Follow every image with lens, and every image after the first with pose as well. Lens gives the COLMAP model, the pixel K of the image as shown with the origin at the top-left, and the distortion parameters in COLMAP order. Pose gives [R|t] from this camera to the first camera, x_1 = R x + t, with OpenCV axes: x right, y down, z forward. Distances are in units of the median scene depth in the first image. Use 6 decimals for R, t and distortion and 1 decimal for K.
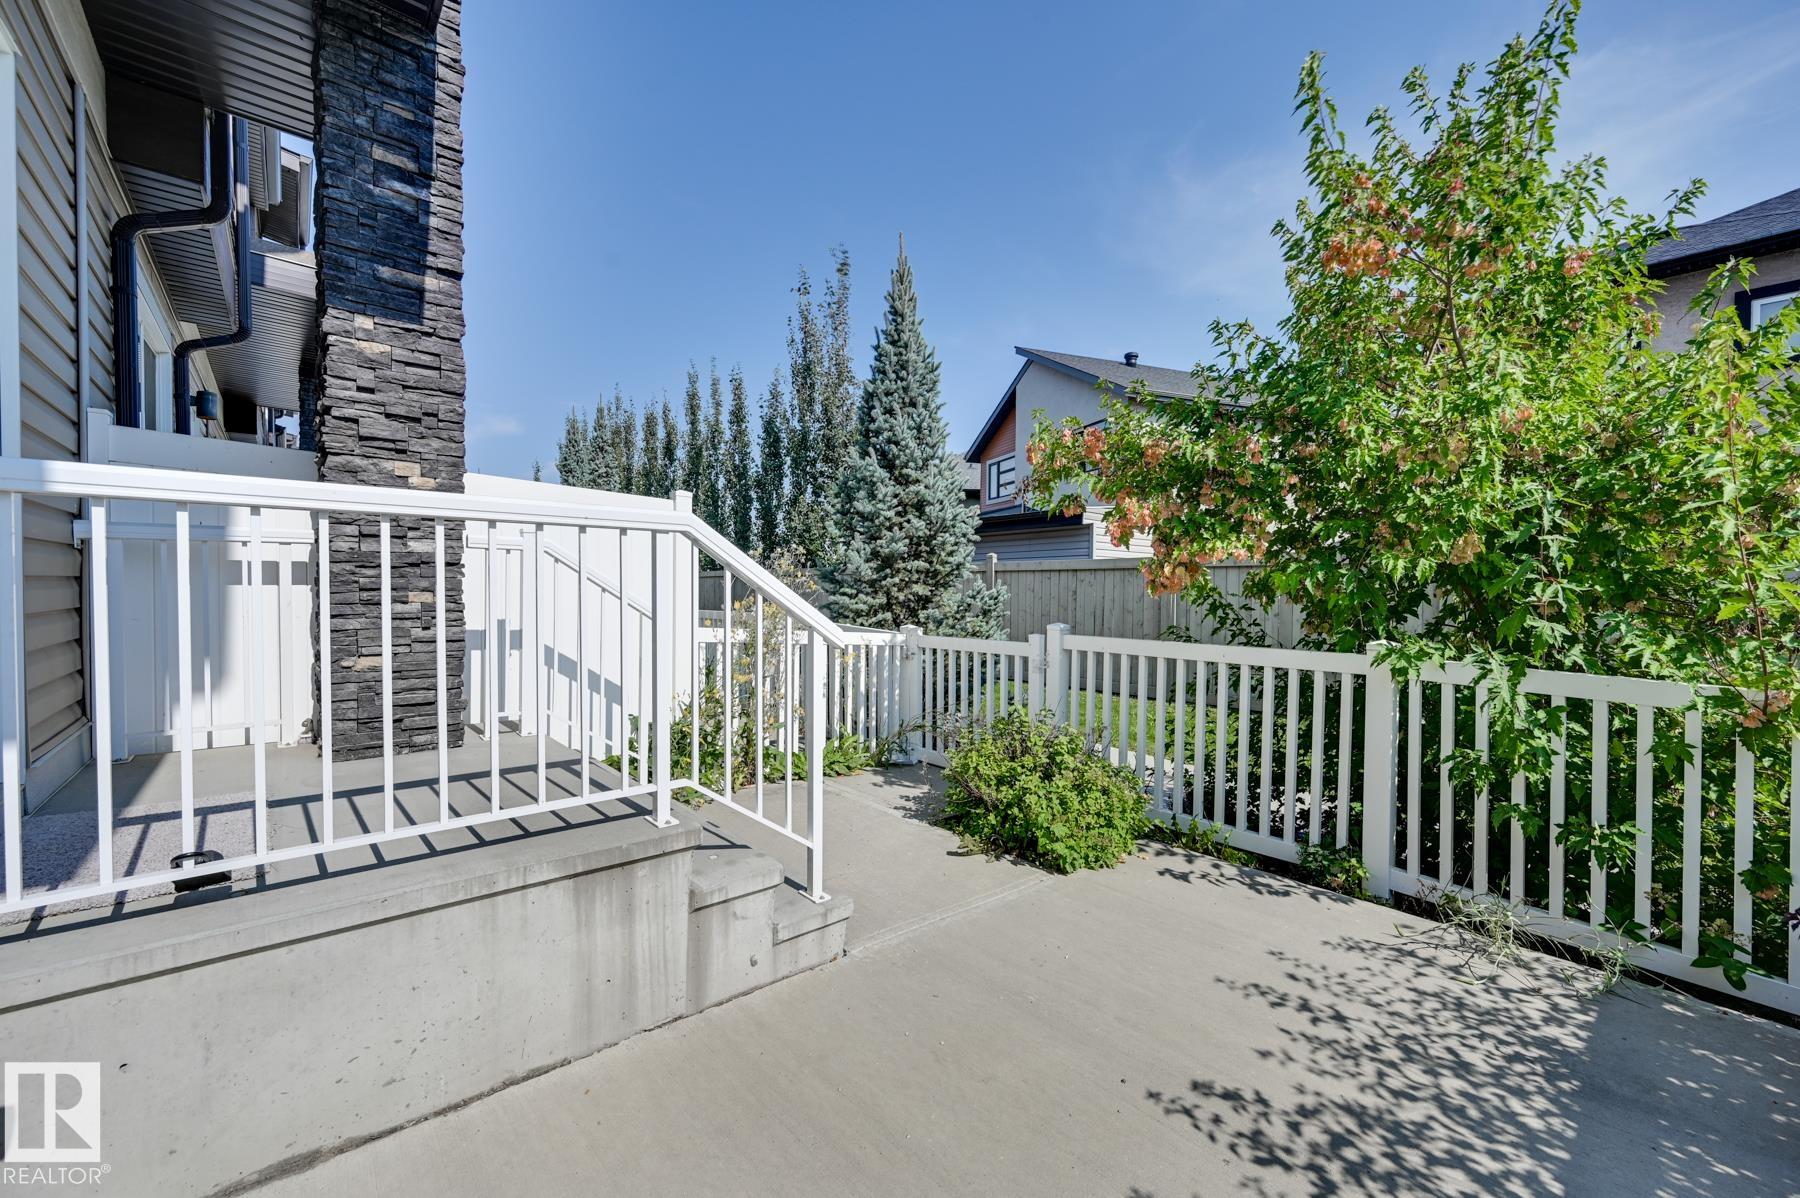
lens RADIAL K [[707.3, 0, 902.0], [0, 707.3, 600.2], [0, 0, 1]] dist [0.000177, 0.000228]
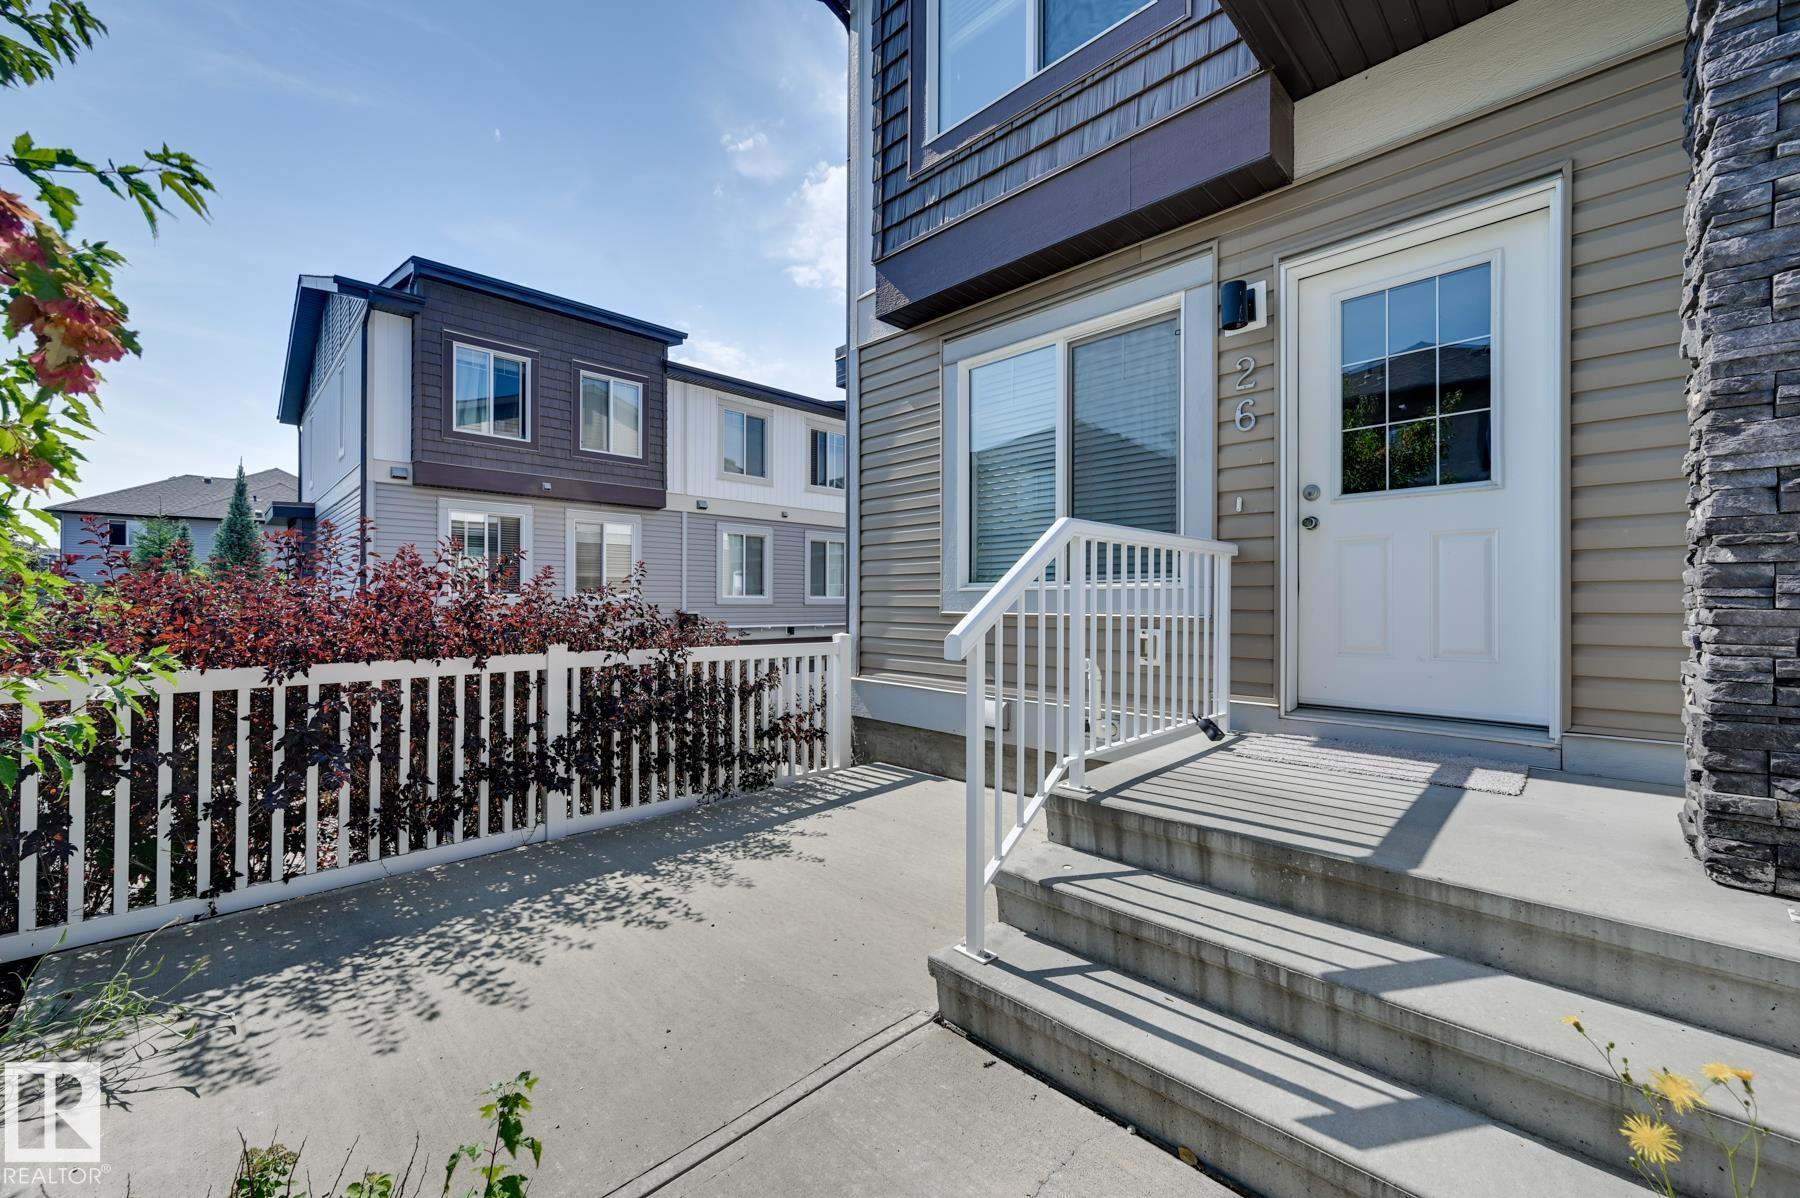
lens RADIAL K [[707.3, 0, 902.0], [0, 707.3, 600.2], [0, 0, 1]] dist [0.000177, 0.000228]
pose [[-0.997823, -0.006022, -0.065670, 0.025143], [-0.006987, 0.999871, 0.014469, -0.010249], [0.065575, 0.014896, -0.997736, 2.222665]]
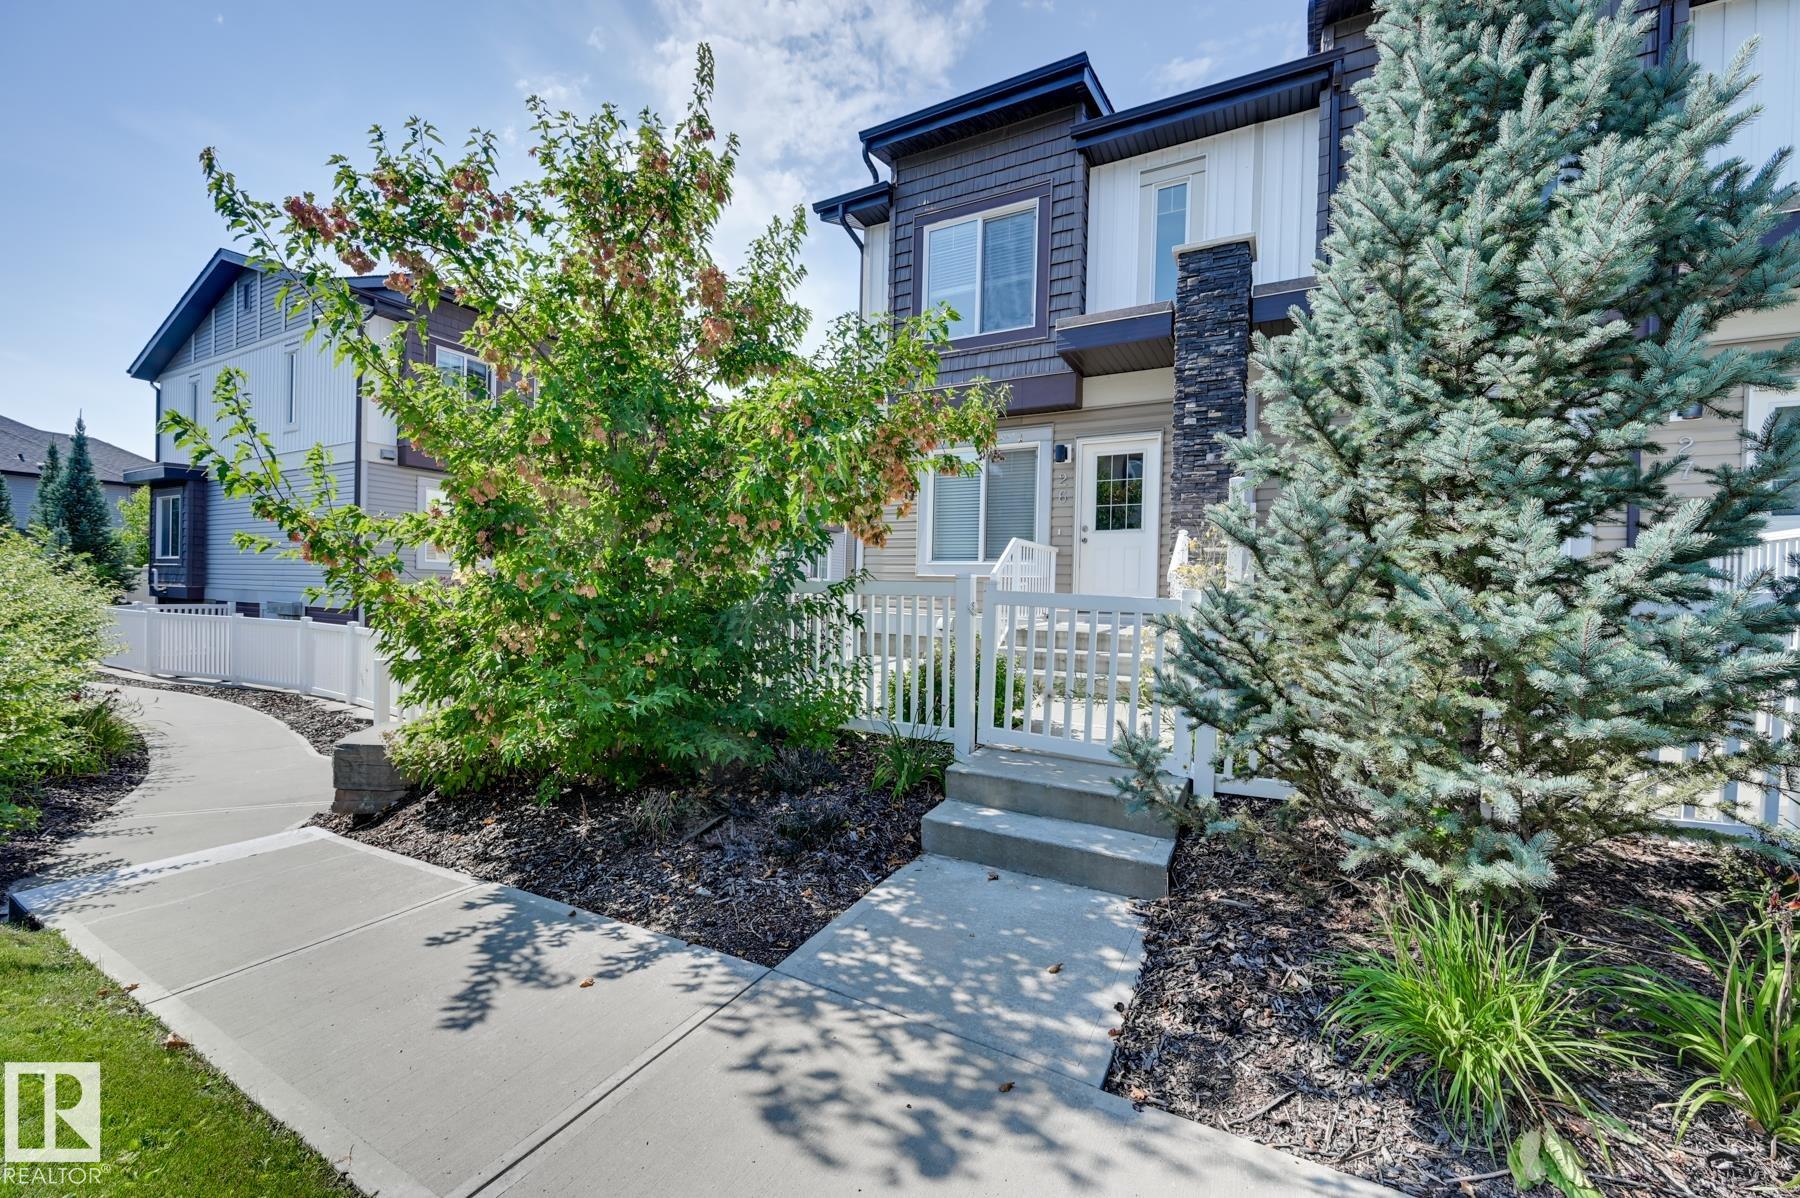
lens RADIAL K [[707.3, 0, 902.0], [0, 707.3, 600.2], [0, 0, 1]] dist [0.000177, 0.000228]
pose [[-0.937689, -0.020421, -0.346876, 1.456238], [-0.032286, 0.999073, 0.028458, 0.099331], [0.345973, 0.037884, -0.937479, 4.246665]]
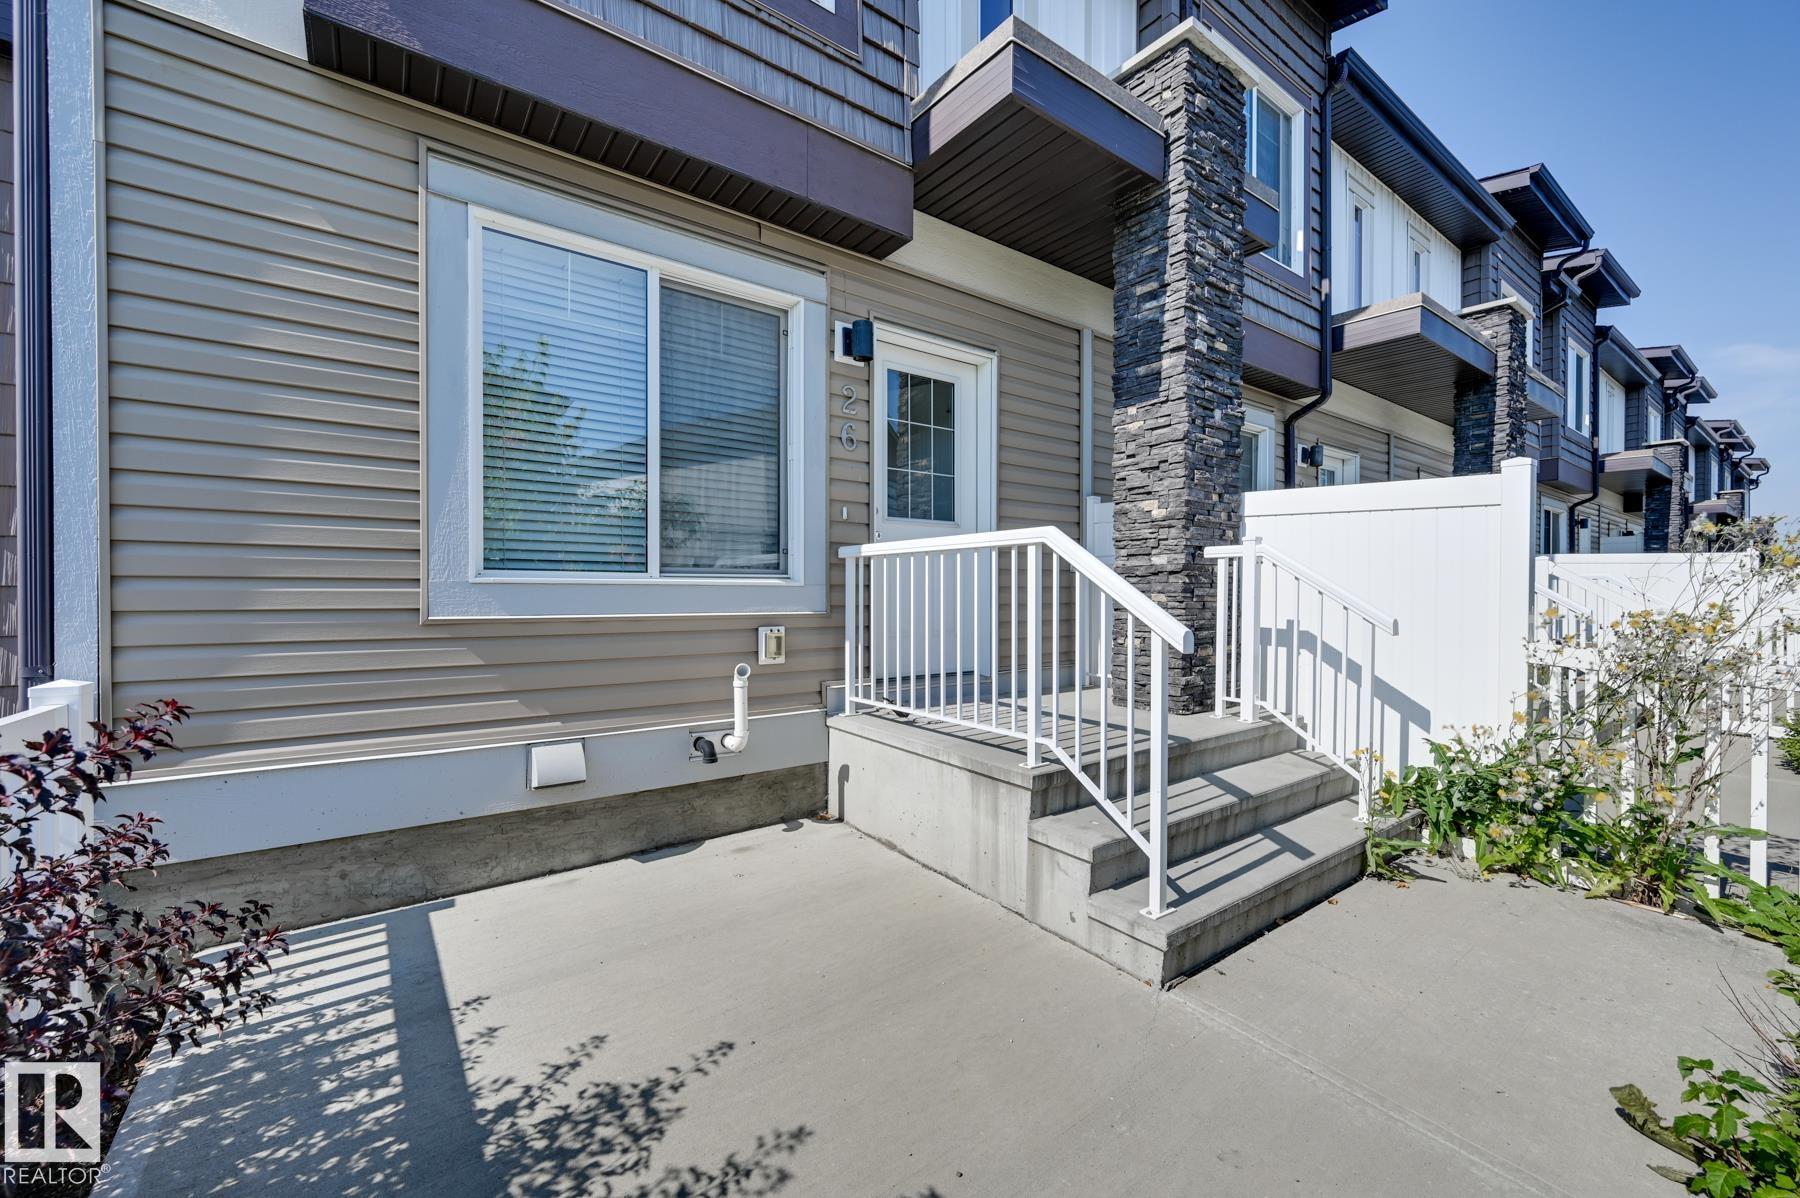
lens RADIAL K [[707.3, 0, 902.0], [0, 707.3, 600.2], [0, 0, 1]] dist [0.000177, 0.000228]
pose [[-0.082148, 0.002660, -0.996617, 1.028103], [-0.018296, 0.999824, 0.004176, 0.006095], [0.996452, 0.018577, -0.082085, 0.895712]]
